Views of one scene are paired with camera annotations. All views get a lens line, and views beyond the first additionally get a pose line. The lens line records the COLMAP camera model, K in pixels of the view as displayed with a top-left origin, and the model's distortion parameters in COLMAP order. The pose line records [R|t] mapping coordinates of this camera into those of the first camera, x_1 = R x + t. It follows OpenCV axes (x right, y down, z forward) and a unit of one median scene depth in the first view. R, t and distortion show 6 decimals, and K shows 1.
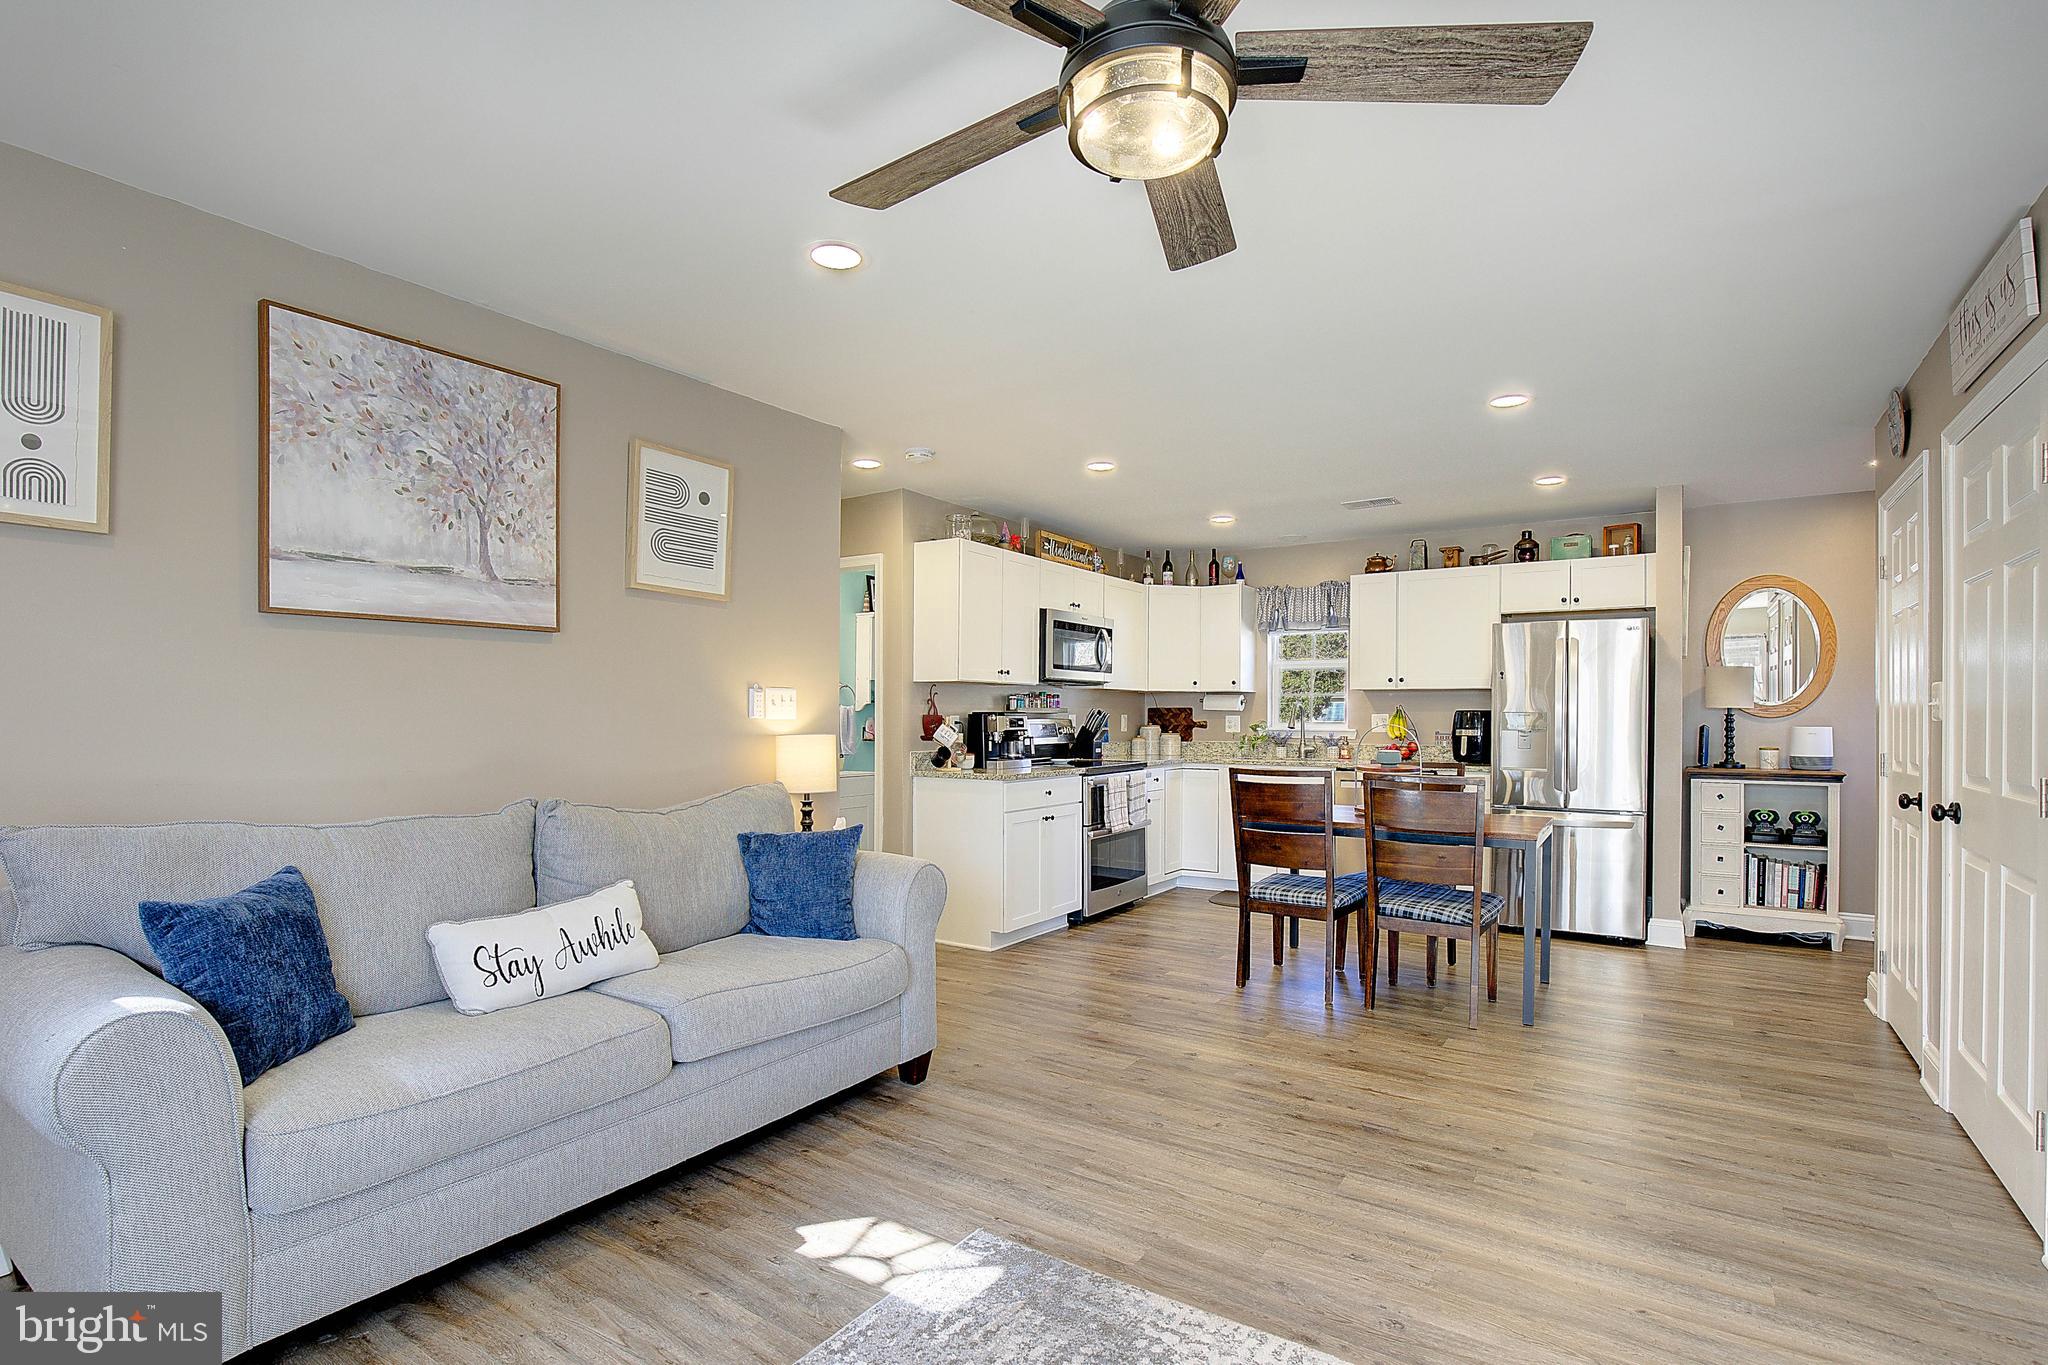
lens RADIAL K [[963.1, 0, 1035.0], [0, 963.1, 724.8], [0, 0, 1]] dist [-0.019945, 0.001507]
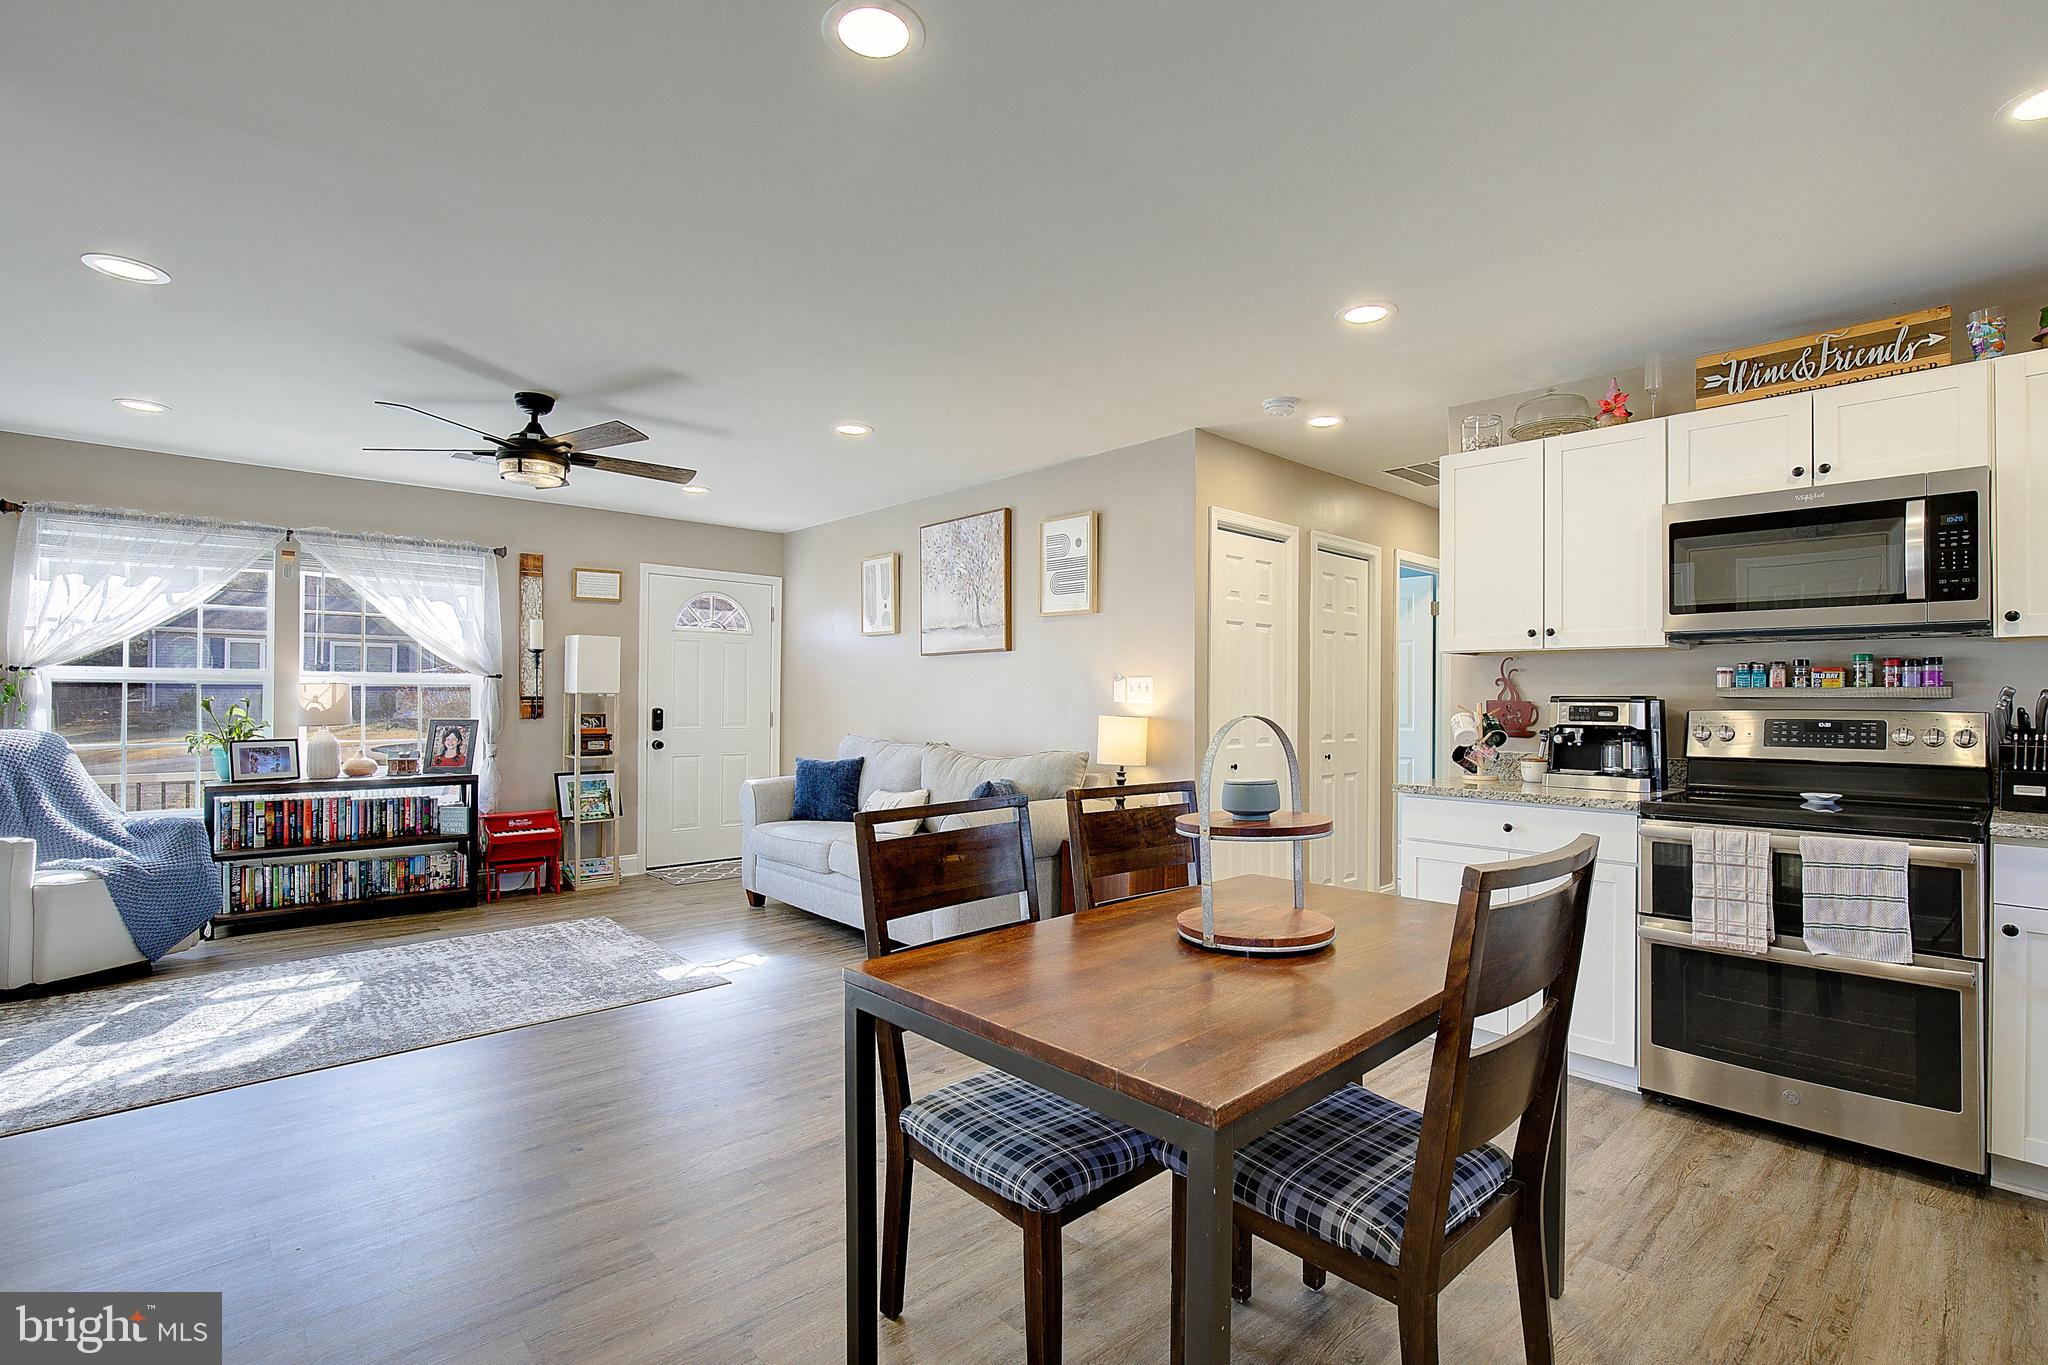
lens RADIAL K [[945.9, 0, 1044.1], [0, 945.9, 690.5], [0, 0, 1]] dist [-0.022128, 0.004568]
pose [[-0.230930, -0.013268, -0.972880, 0.634071], [-0.015978, 0.999824, -0.009843, -0.005455], [0.972839, 0.013272, -0.231101, 0.814811]]
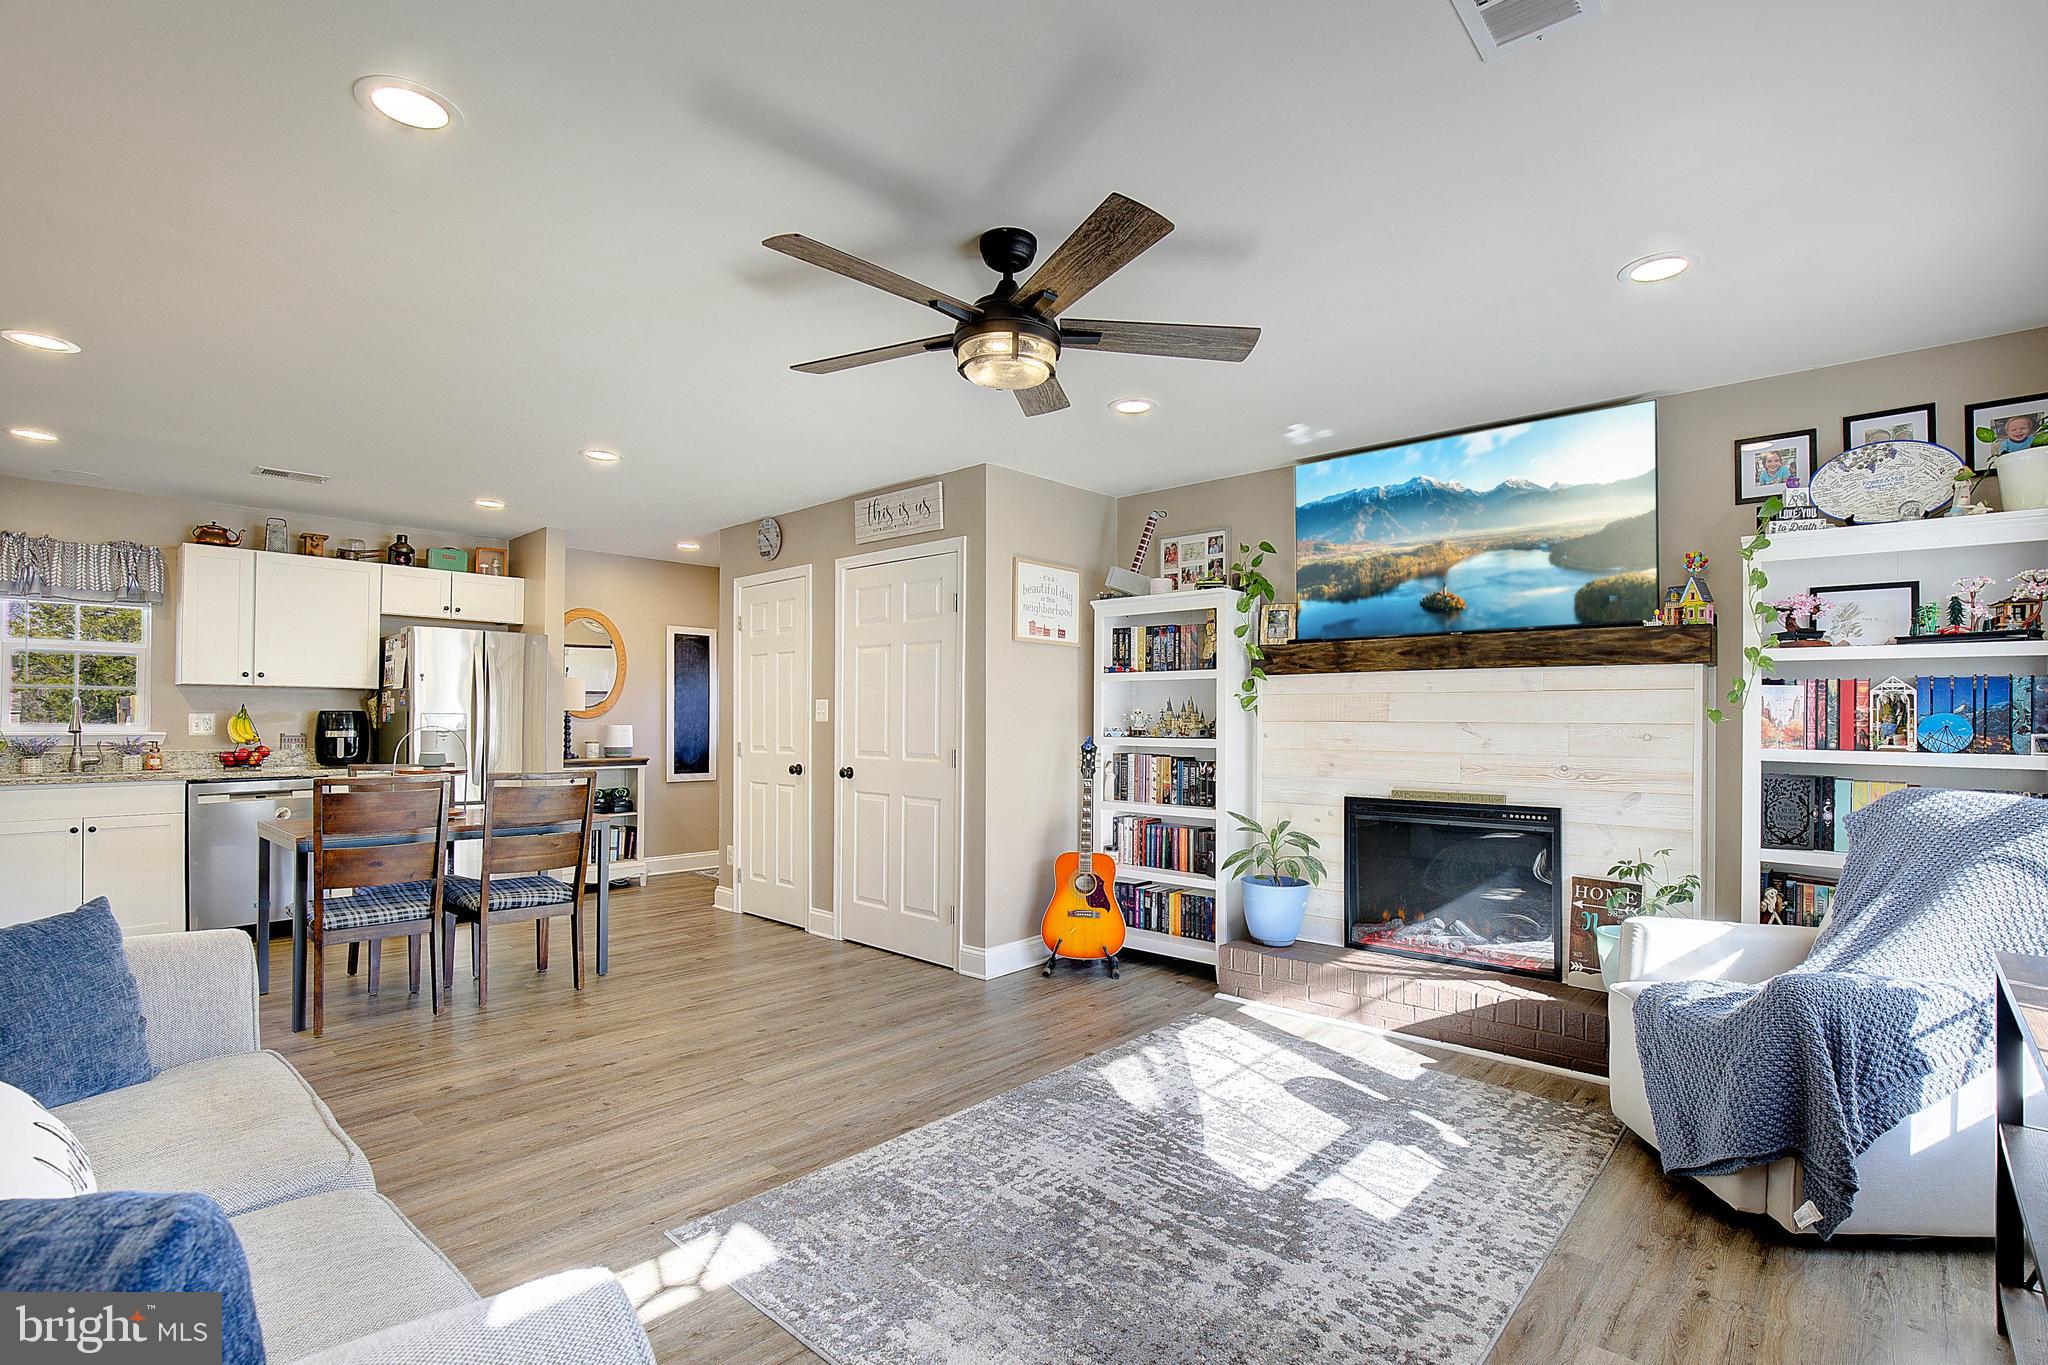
lens RADIAL K [[947.9, 0, 1046.4], [0, 947.9, 714.3], [0, 0, 1]] dist [-0.020126, 0.005760]
pose [[0.142171, 0.003202, 0.989837, -0.403356], [0.004888, 0.999980, -0.003937, -0.004680], [-0.989830, 0.005398, 0.142153, 0.190520]]
